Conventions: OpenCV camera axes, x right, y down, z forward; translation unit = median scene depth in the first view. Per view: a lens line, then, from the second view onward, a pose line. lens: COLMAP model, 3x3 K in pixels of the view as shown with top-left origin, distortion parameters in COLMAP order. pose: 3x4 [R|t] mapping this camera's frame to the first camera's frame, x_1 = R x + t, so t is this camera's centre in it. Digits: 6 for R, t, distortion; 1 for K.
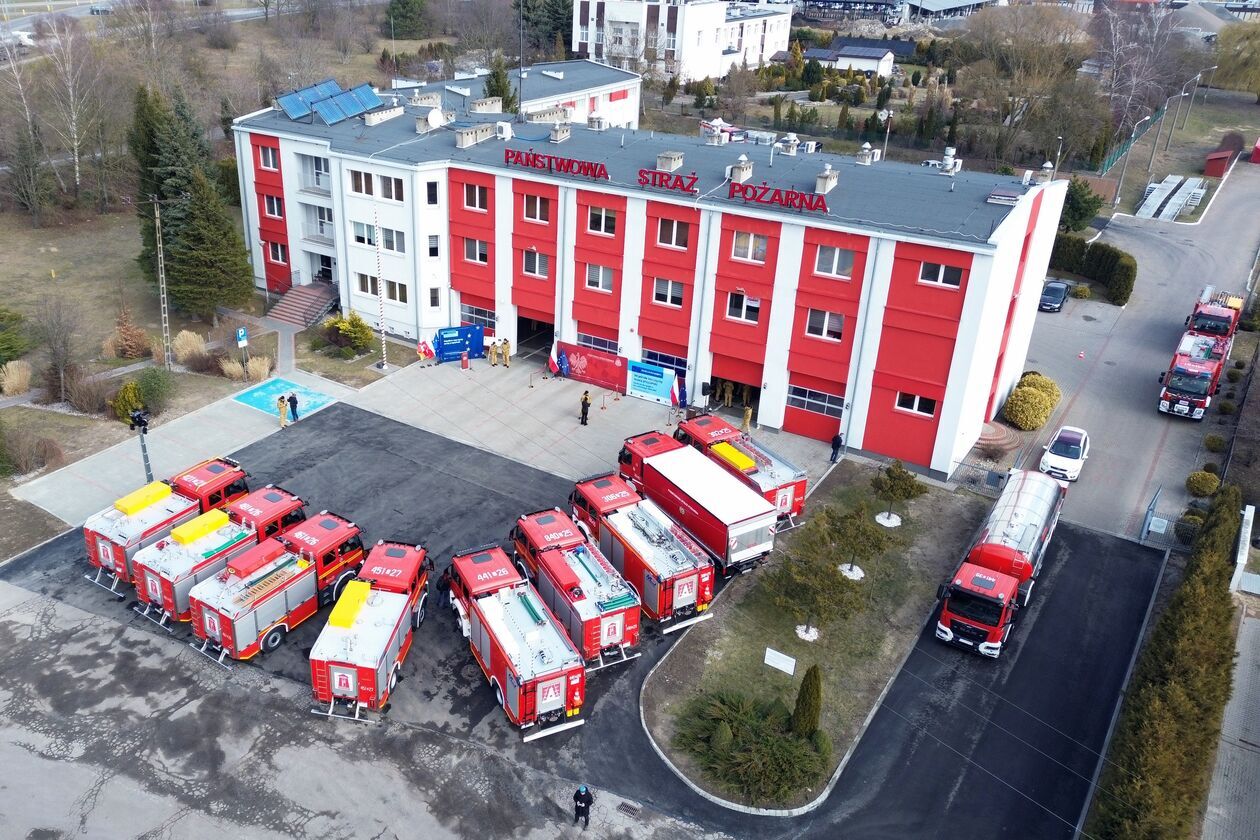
lens RADIAL K [[1026.4, 0, 517.1], [0, 1026.4, 421.1], [0, 0, 1]] dist [0.107543, -0.146257]
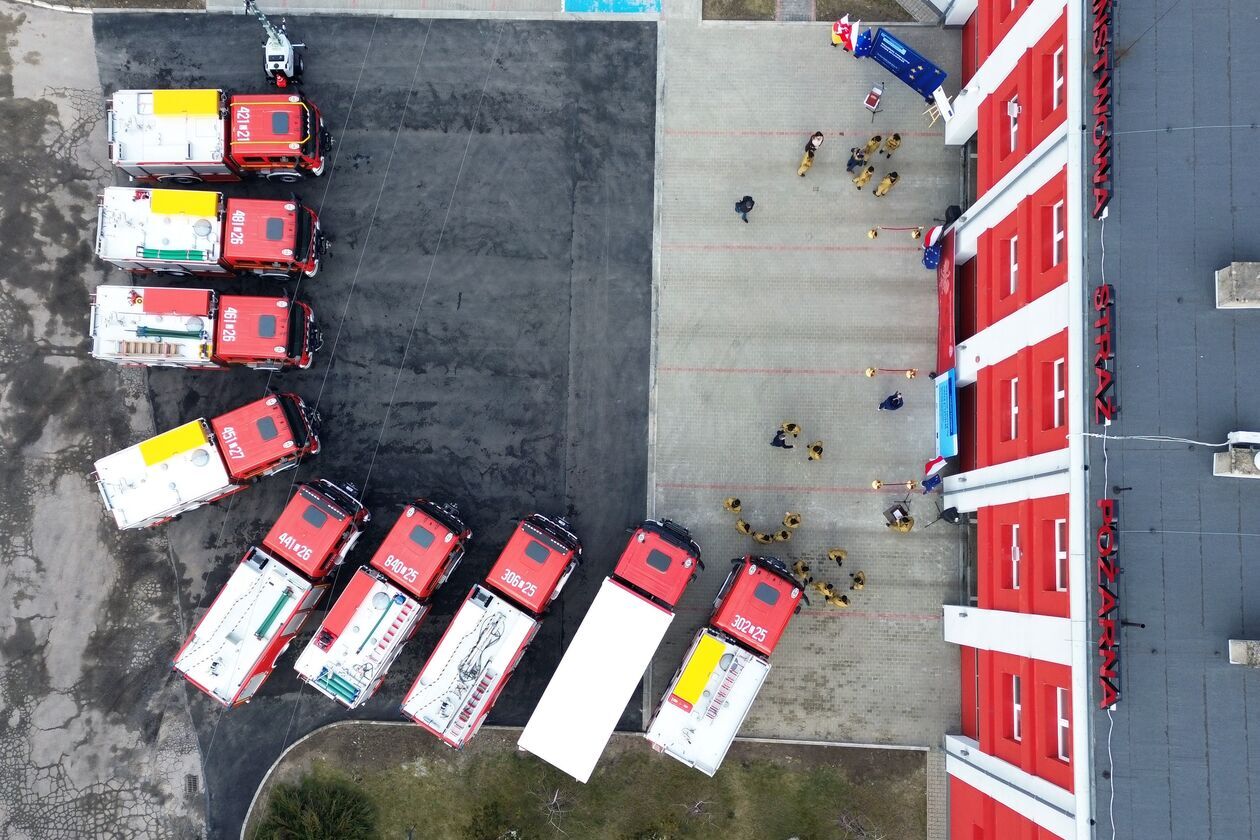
lens RADIAL K [[1157.9, 0, 598.8], [0, 1157.9, 429.1], [0, 0, 1]] dist [0.078052, -0.129410]
pose [[0.554912, 0.825963, -0.099287, 0.093407], [-0.355619, 0.343409, 0.869256, -0.577906], [0.752069, -0.447052, 0.484290, 0.527546]]
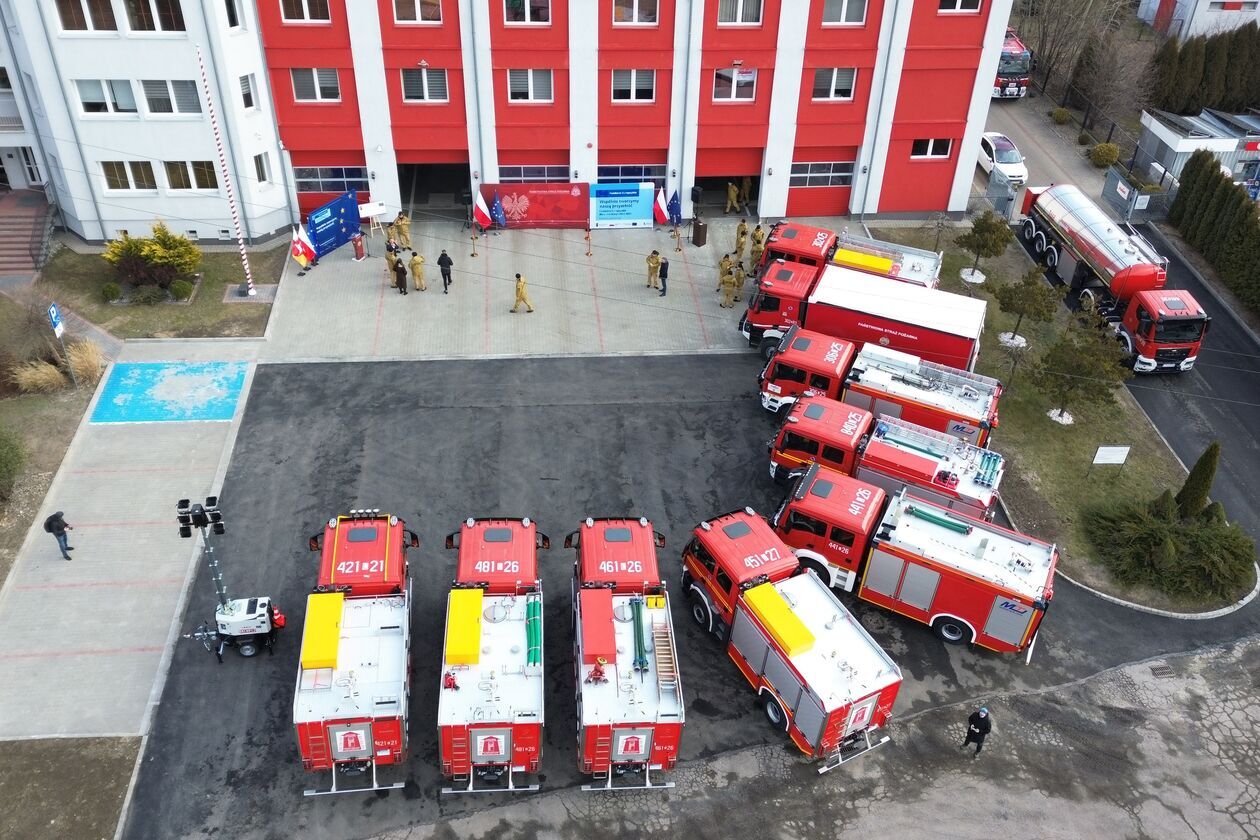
lens RADIAL K [[1103.9, 0, 630.0], [0, 1103.9, 420.0], [0, 0, 1]] dist [0.083021, -0.105286]
pose [[0.757172, -0.378989, 0.532032, -0.400204], [0.259463, 0.921968, 0.287497, -0.133874], [-0.599474, -0.079642, 0.796422, 0.307464]]
